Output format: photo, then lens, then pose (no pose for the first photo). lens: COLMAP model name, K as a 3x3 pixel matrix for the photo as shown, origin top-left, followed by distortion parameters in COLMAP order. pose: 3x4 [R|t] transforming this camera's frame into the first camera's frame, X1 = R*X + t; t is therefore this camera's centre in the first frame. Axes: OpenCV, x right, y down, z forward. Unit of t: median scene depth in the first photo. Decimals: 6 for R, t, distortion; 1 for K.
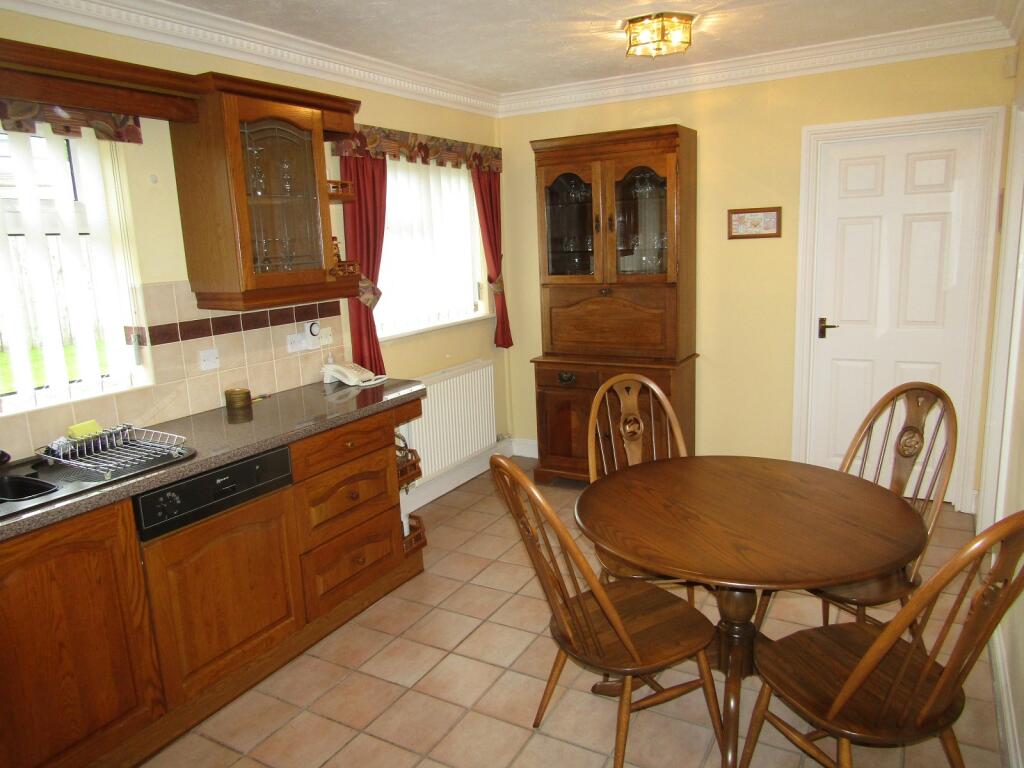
lens RADIAL K [[730.9, 0, 508.8], [0, 730.9, 379.1], [0, 0, 1]] dist [-0.019112, -0.002184]
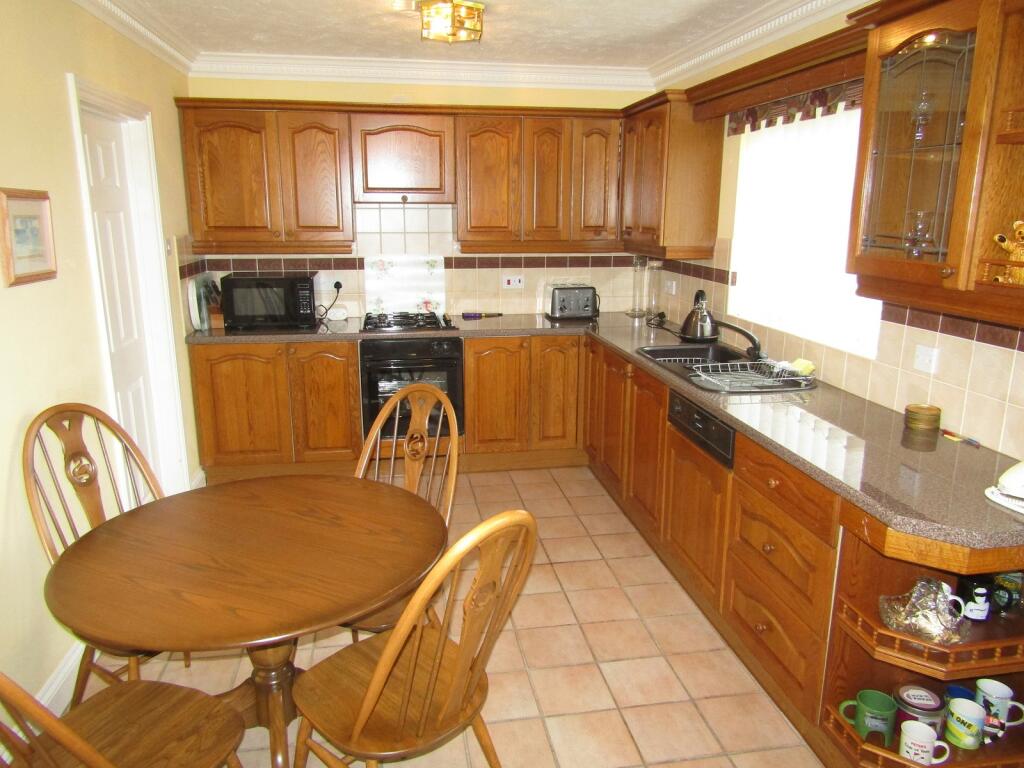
lens RADIAL K [[730.9, 0, 509.5], [0, 730.9, 387.1], [0, 0, 1]] dist [-0.019112, -0.002184]
pose [[-0.768504, 0.192933, -0.610065, 0.475058], [-0.086665, 0.913283, 0.397999, -0.302817], [0.633949, 0.358735, -0.685141, 1.381644]]
